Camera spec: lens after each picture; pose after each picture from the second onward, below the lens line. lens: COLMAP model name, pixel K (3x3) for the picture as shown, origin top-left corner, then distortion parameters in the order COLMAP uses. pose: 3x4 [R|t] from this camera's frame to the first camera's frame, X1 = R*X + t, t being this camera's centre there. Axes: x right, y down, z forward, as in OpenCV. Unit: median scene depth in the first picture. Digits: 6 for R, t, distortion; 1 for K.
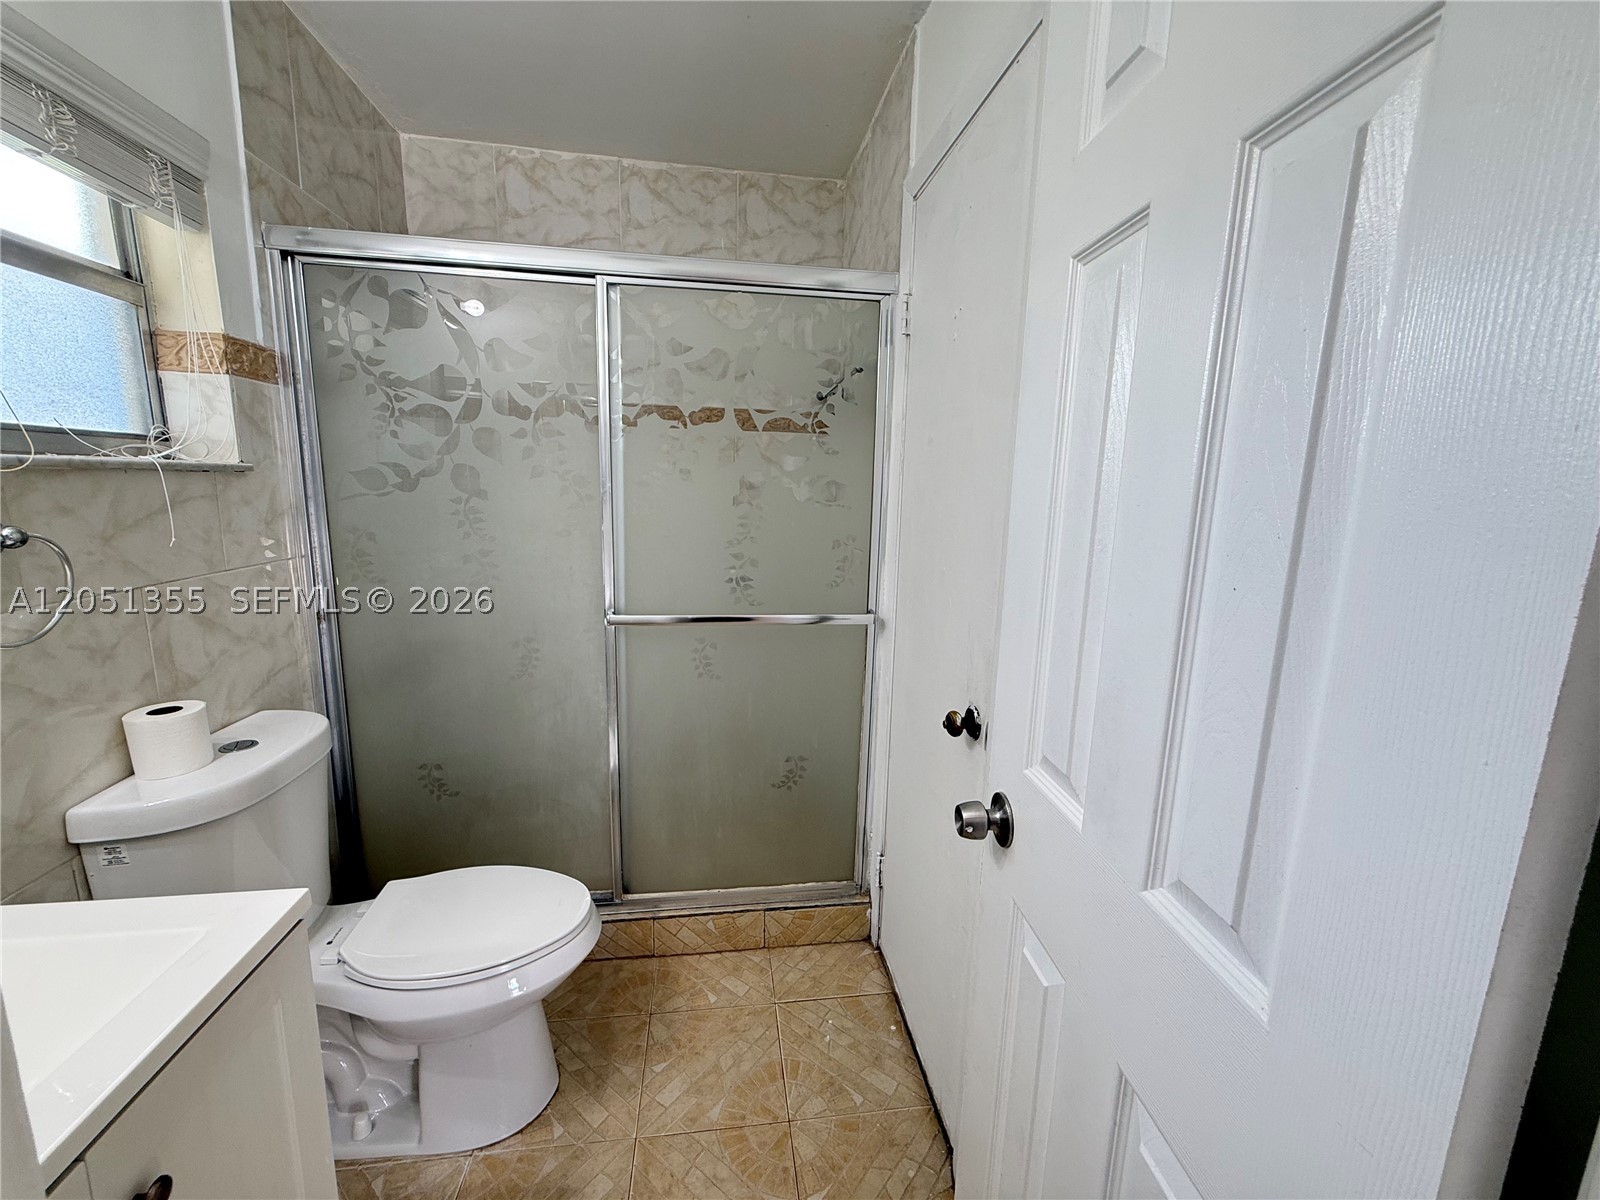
lens RADIAL K [[643.6, 0, 798.8], [0, 643.6, 601.4], [0, 0, 1]] dist [0.002045, 0.000347]
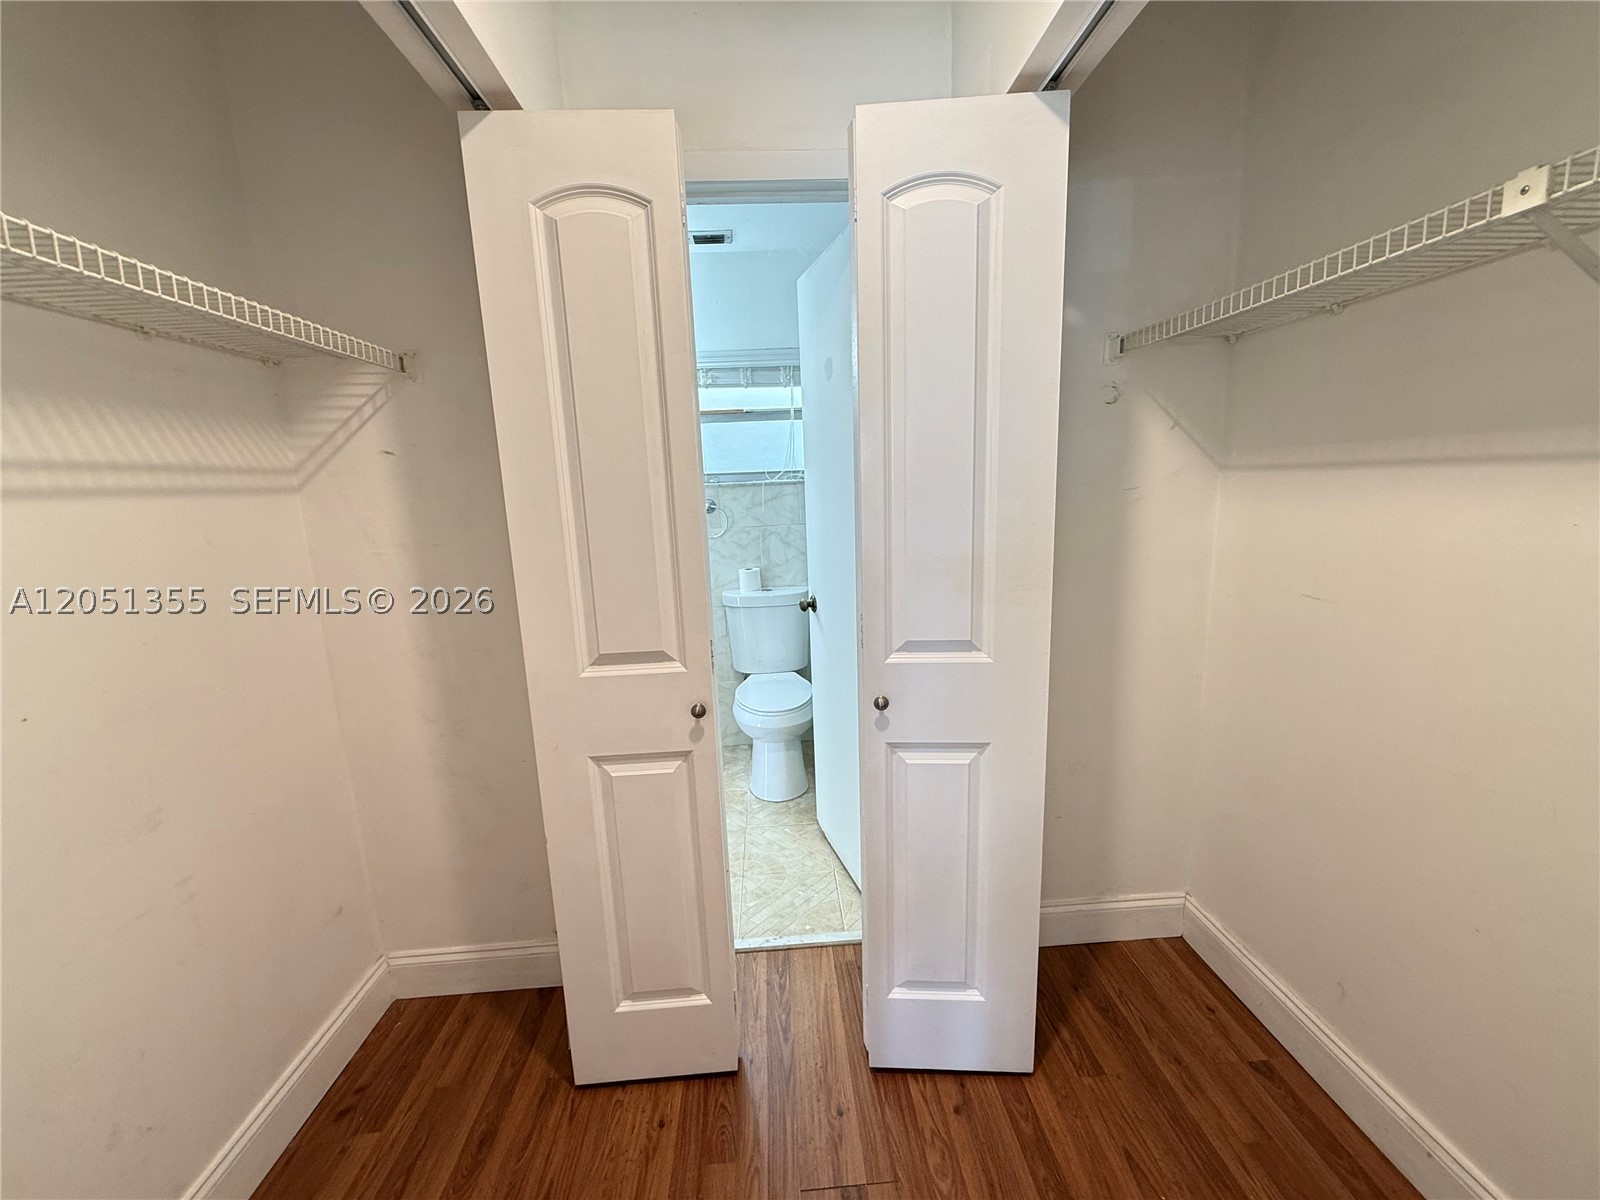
lens RADIAL K [[643.6, 0, 802.1], [0, 643.6, 601.1], [0, 0, 1]] dist [0.002045, 0.000347]
pose [[-0.088959, 0.158696, -0.983312, 1.844157], [-0.139288, 0.975543, 0.170043, -0.212415], [0.986248, 0.152091, -0.064679, 1.449524]]
